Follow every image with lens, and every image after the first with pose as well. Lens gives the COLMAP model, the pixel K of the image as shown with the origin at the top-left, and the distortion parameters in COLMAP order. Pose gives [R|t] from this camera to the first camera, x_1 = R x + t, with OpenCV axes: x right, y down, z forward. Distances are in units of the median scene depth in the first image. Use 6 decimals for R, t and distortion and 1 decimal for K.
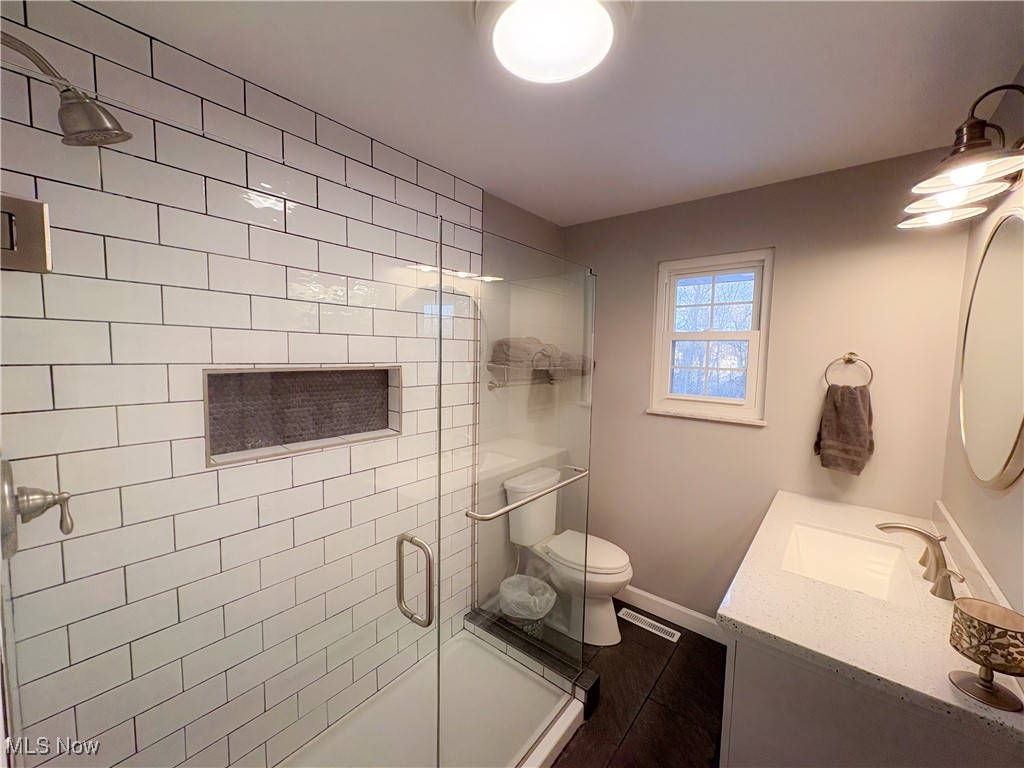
lens RADIAL K [[409.1, 0, 512.7], [0, 409.1, 383.2], [0, 0, 1]] dist [0.000802, 0.000003]
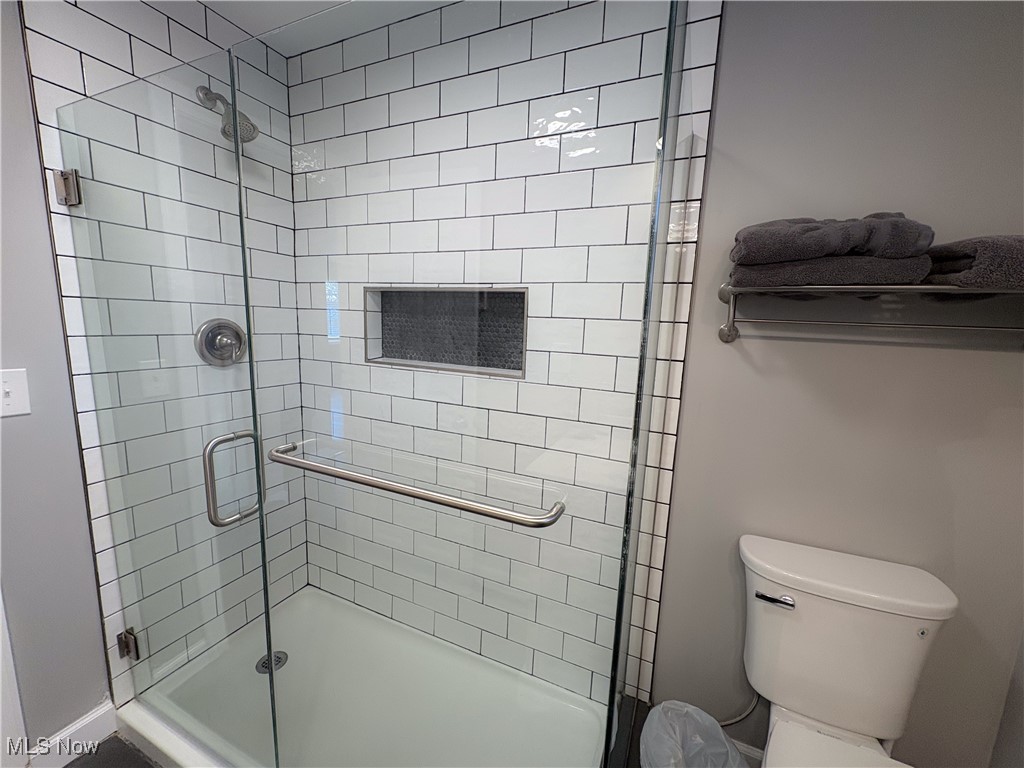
lens RADIAL K [[409.1, 0, 511.7], [0, 409.1, 385.9], [0, 0, 1]] dist [0.000802, 0.000003]
pose [[0.256418, 0.145676, -0.955525, 0.474629], [-0.109782, 0.986570, 0.120949, 0.049044], [0.960311, 0.073886, 0.268967, 0.790378]]
